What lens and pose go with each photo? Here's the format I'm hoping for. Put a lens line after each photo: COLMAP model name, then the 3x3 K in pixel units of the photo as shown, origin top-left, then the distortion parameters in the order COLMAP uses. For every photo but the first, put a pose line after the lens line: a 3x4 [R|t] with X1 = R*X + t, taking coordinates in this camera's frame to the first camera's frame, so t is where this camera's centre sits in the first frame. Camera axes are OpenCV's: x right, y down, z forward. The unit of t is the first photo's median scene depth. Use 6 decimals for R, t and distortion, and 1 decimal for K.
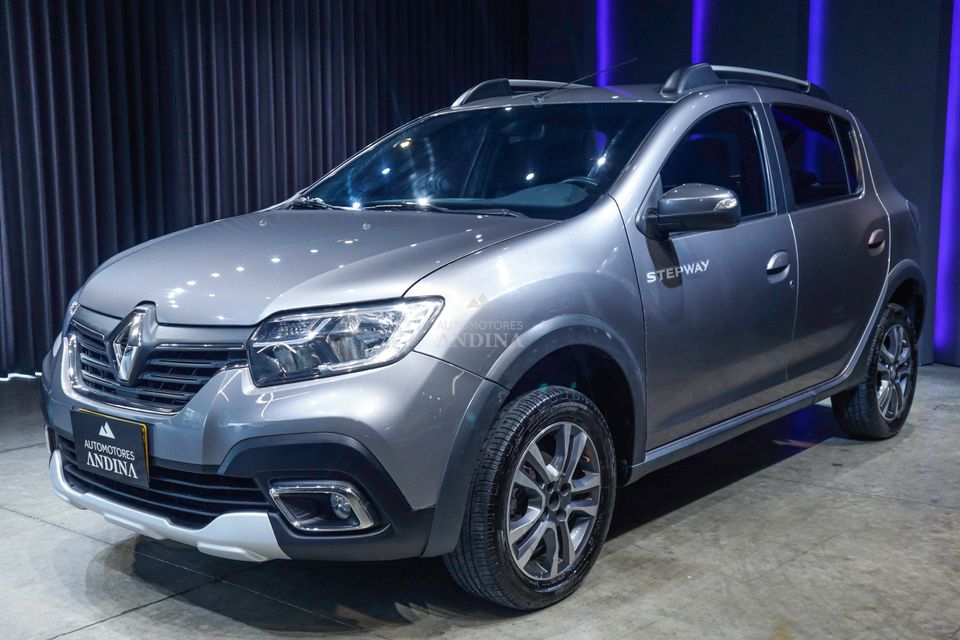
lens RADIAL K [[1083.5, 0, 498.7], [0, 1083.5, 317.8], [0, 0, 1]] dist [0.013806, 0.008882]
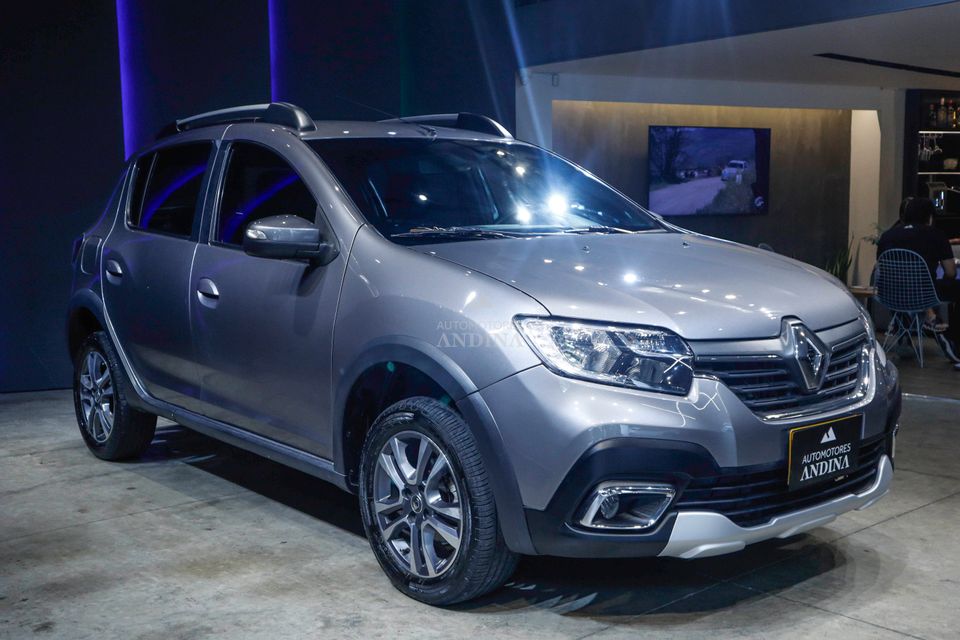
lens RADIAL K [[1083.5, 0, 498.7], [0, 1083.5, 317.8], [0, 0, 1]] dist [0.013806, 0.008882]
pose [[0.186945, -0.094975, 0.977769, -1.459970], [0.130430, 0.988903, 0.071119, -0.130061], [-0.973673, 0.114235, 0.197258, 1.092010]]
